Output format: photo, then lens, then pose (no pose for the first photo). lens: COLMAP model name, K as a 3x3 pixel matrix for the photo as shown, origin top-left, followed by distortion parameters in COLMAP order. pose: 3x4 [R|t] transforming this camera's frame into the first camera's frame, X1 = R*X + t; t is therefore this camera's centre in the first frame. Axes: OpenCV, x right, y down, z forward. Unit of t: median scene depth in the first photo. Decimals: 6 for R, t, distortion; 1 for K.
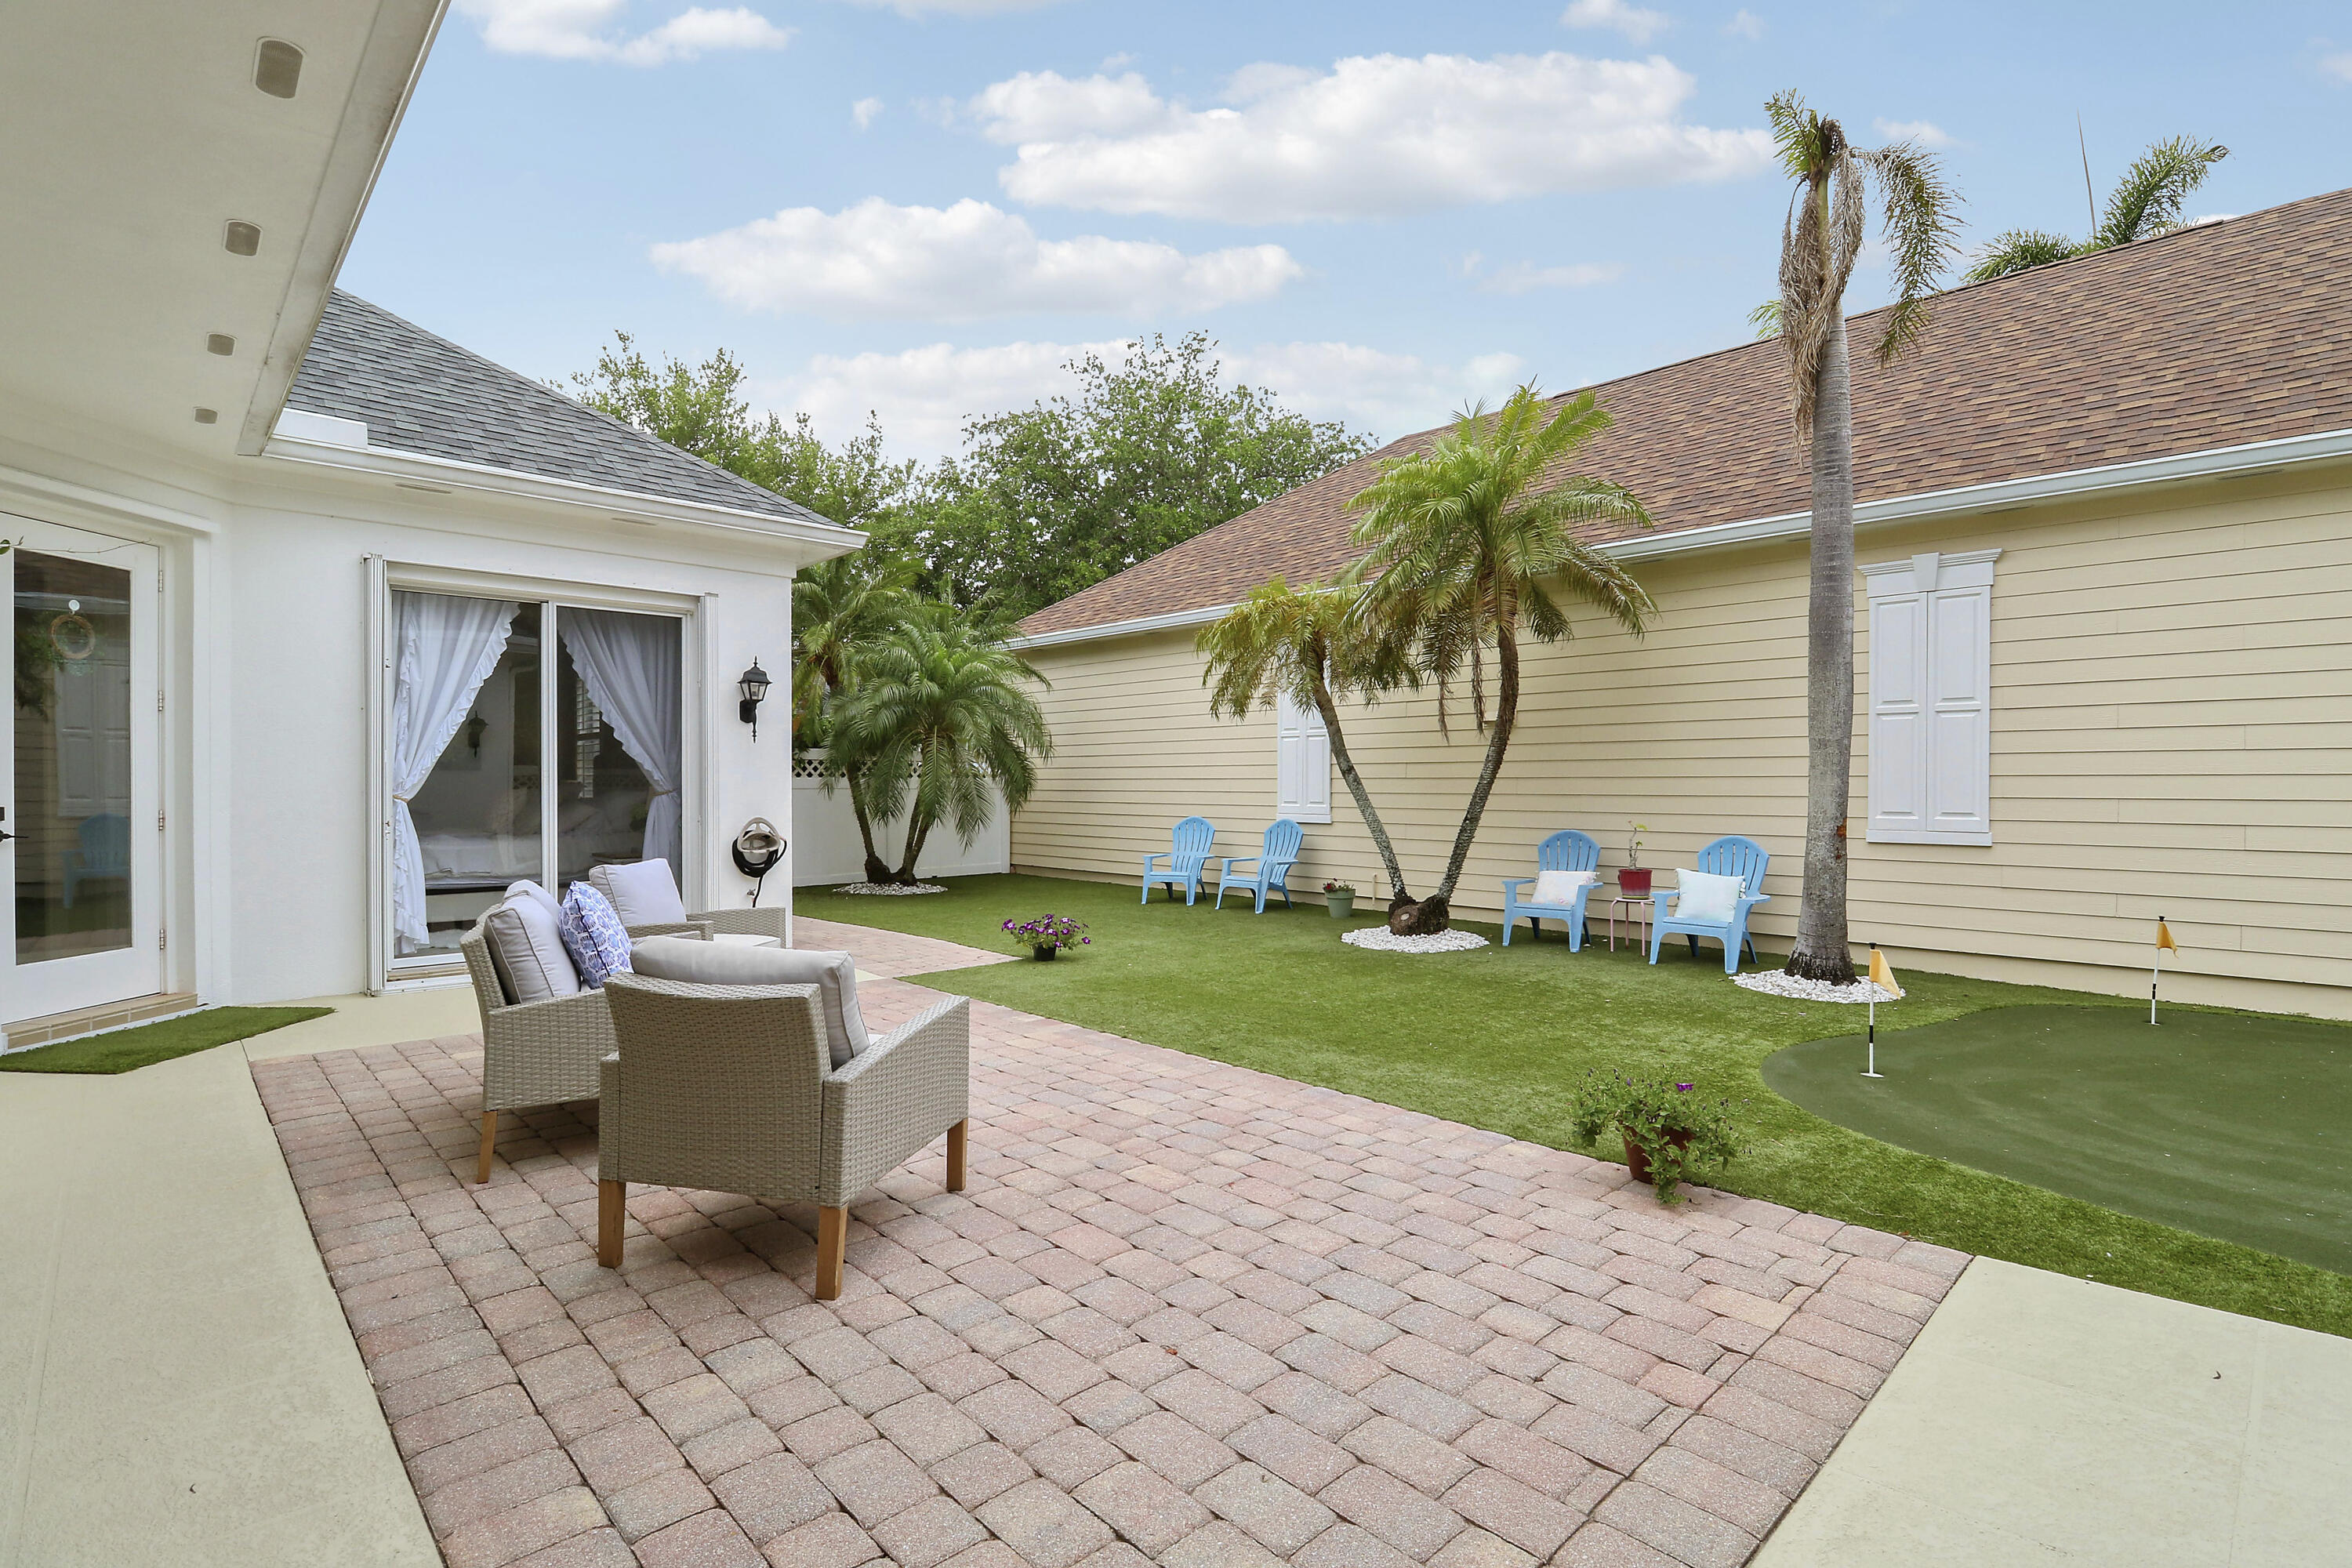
lens RADIAL K [[1103.7, 0, 1173.8], [0, 1103.7, 791.6], [0, 0, 1]] dist [-0.001212, -0.006543]
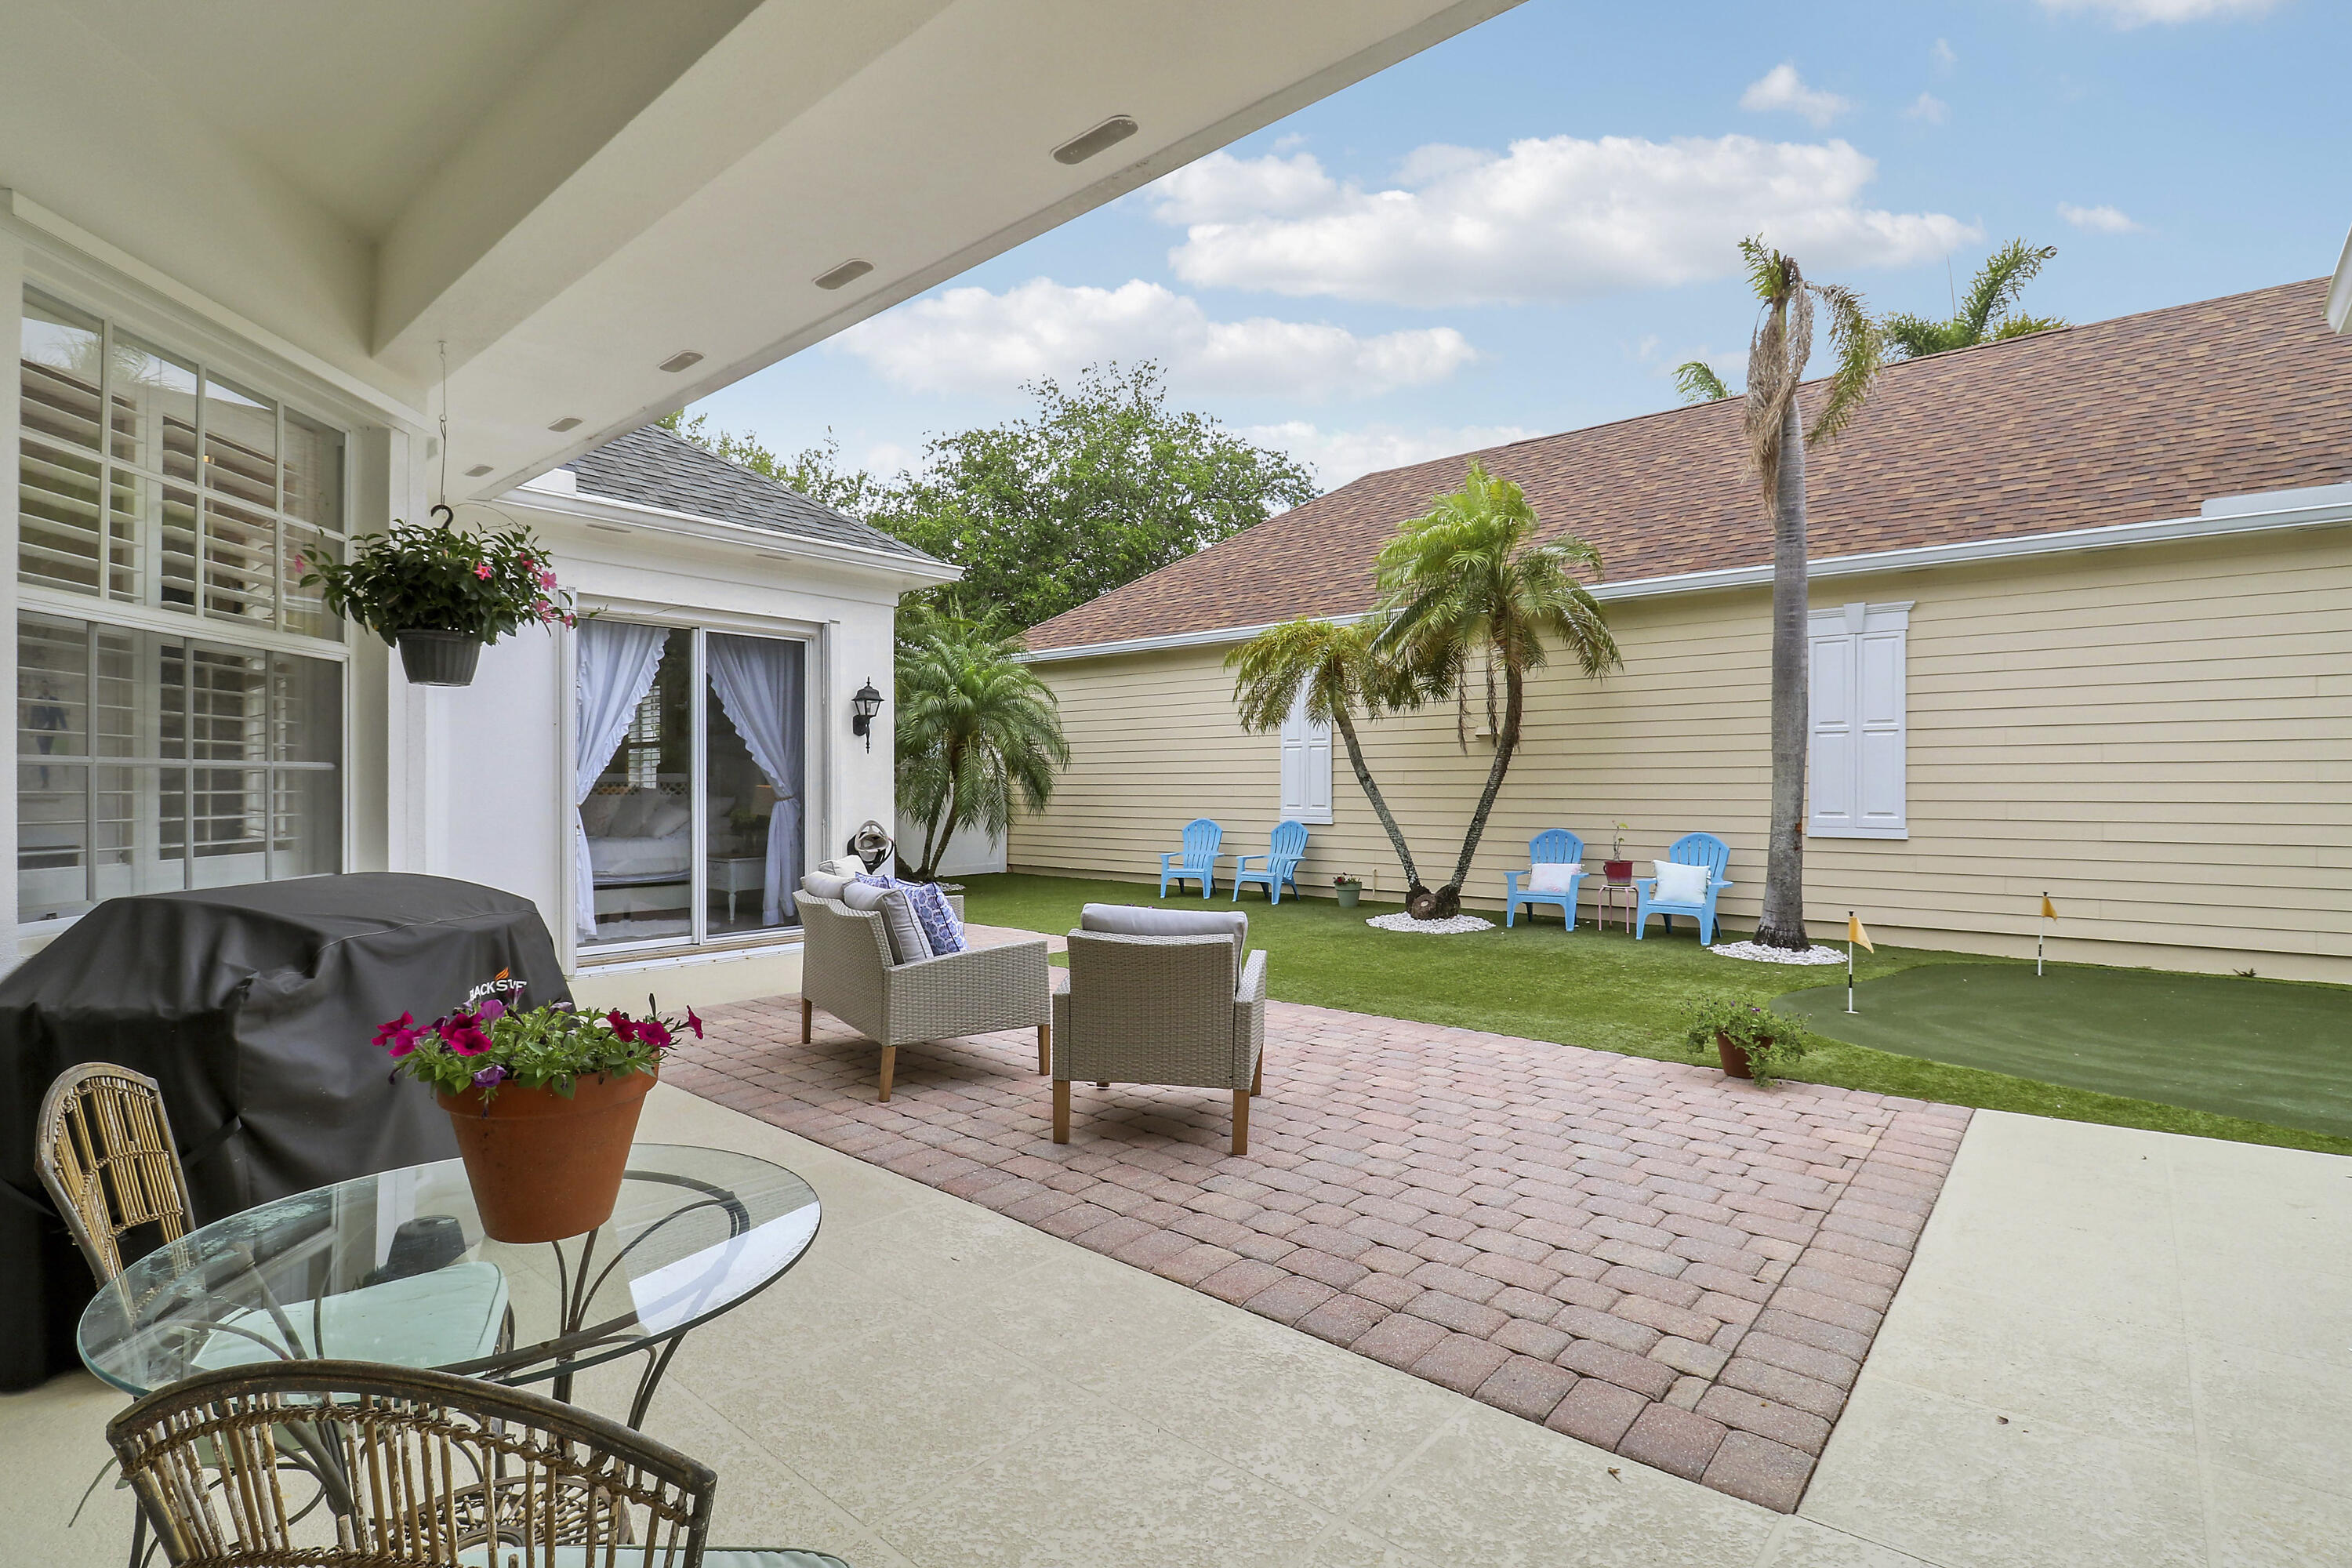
lens RADIAL K [[1103.0, 0, 1162.5], [0, 1103.0, 788.7], [0, 0, 1]] dist [-0.002764, -0.000614]
pose [[0.995648, -0.001174, 0.093182, -0.189474], [0.001711, 0.999982, -0.005693, -0.001999], [-0.093173, 0.005828, 0.995633, -0.144308]]
